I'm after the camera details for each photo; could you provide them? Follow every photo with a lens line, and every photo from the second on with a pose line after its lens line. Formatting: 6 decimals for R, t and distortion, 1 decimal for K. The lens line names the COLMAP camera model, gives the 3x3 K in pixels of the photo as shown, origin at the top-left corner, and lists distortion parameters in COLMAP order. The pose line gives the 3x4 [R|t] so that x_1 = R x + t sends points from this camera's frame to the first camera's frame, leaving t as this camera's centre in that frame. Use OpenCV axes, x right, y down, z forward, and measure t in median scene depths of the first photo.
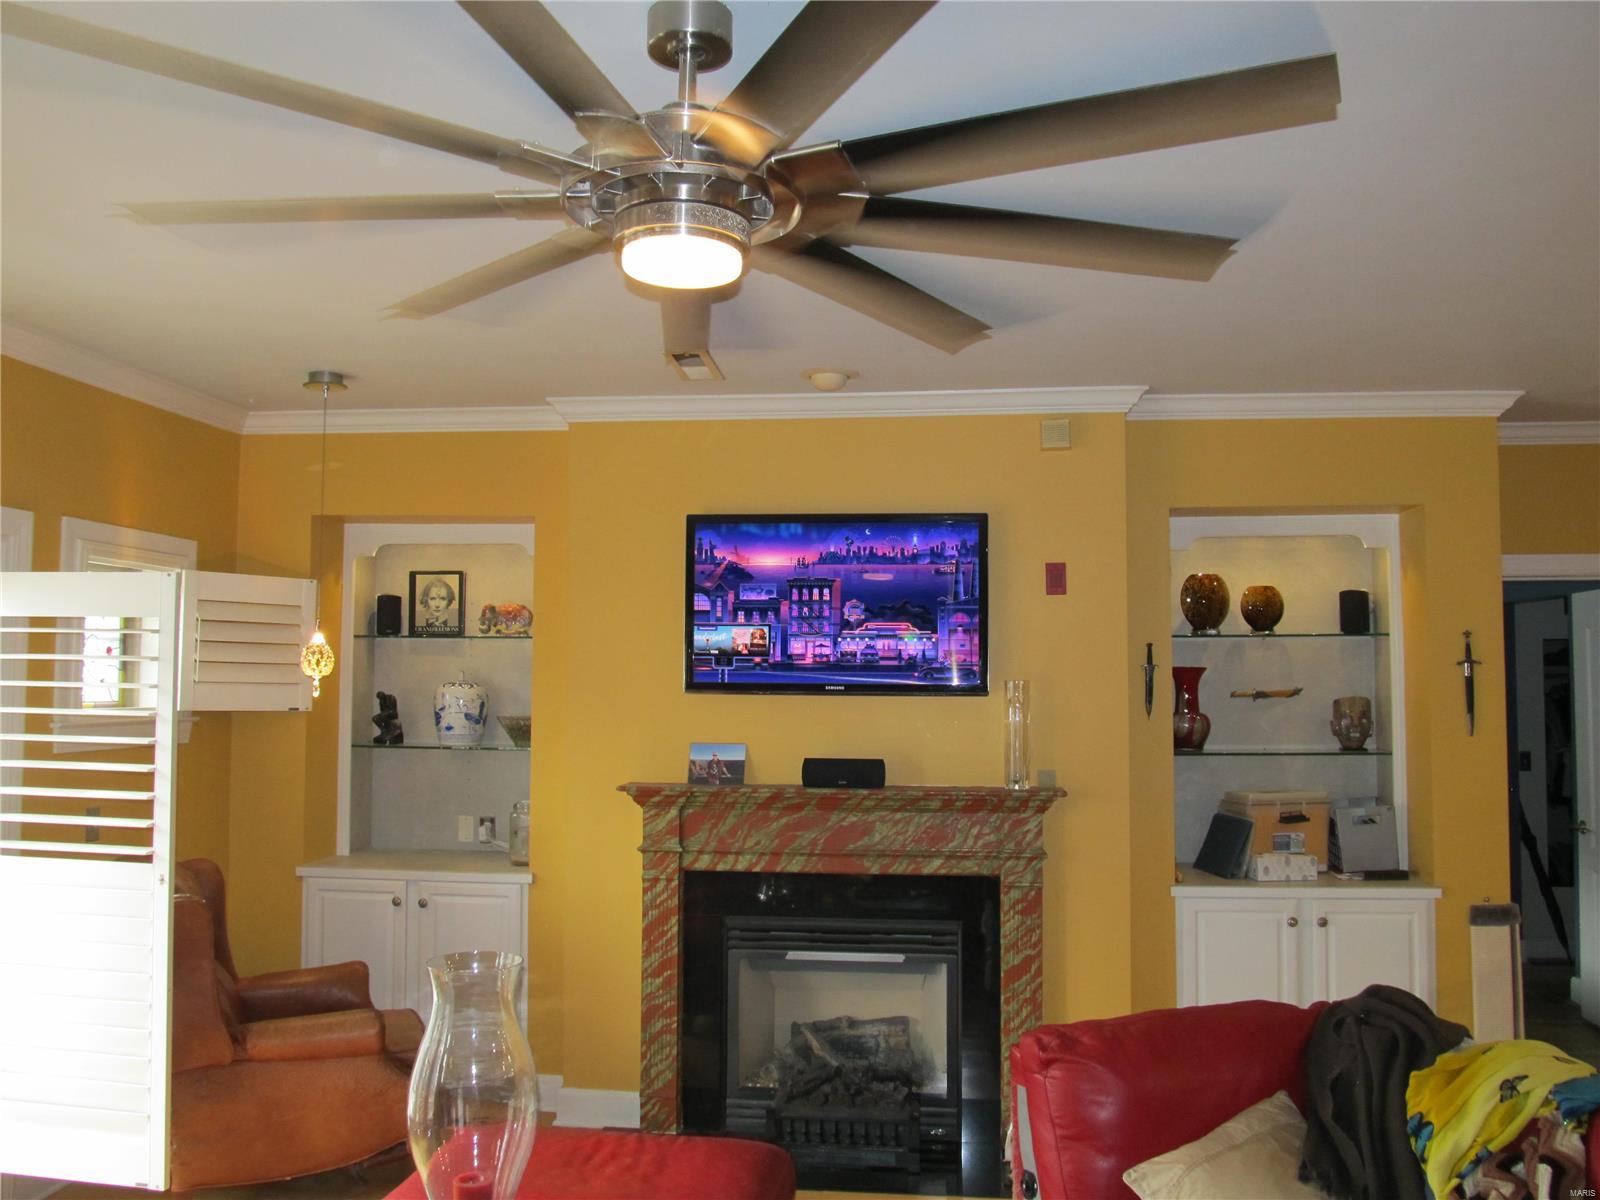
lens RADIAL K [[1372.9, 0, 800.0], [0, 1372.9, 600.0], [0, 0, 1]] dist [0.007693, 0.017781]
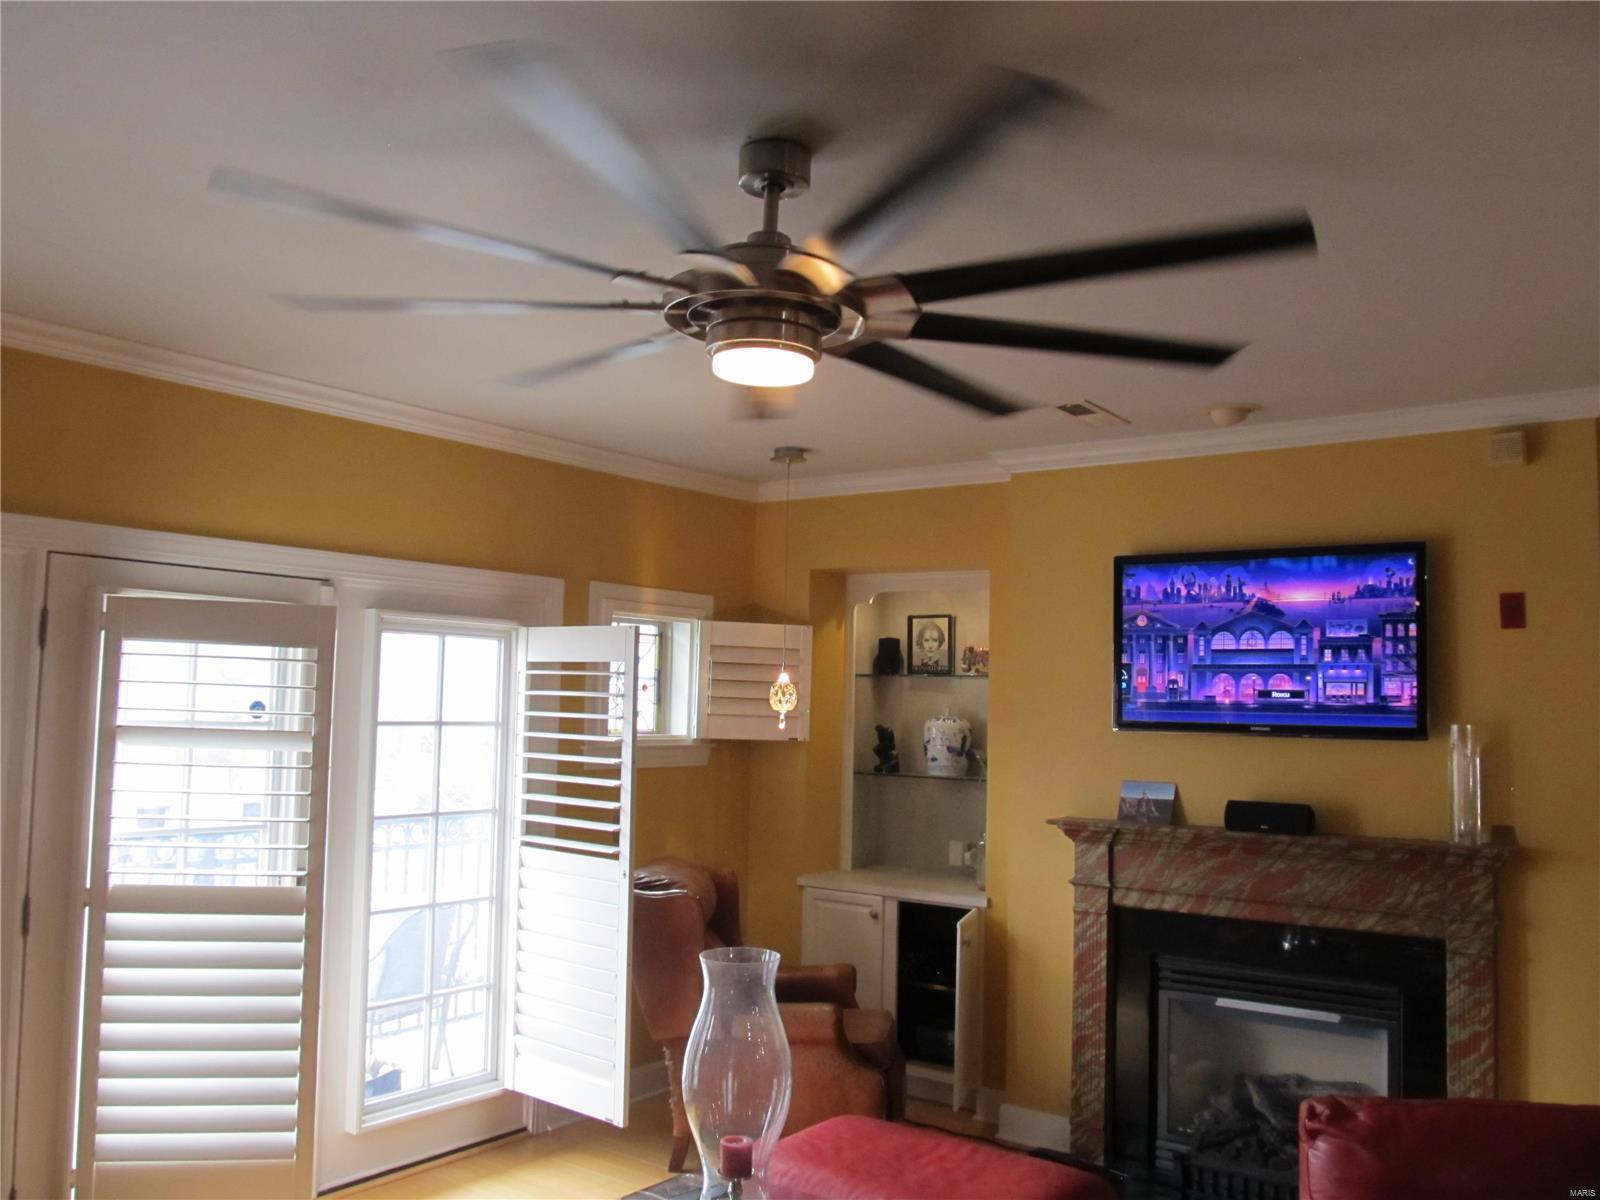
lens RADIAL K [[1329.3, 0, 799.5], [0, 1329.3, 613.2], [0, 0, 1]] dist [0.004766, 0.009258]
pose [[0.879801, -0.023329, -0.474770, 0.183920], [0.013688, 0.999624, -0.023754, 0.000758], [0.475145, 0.014401, 0.879790, 0.021261]]
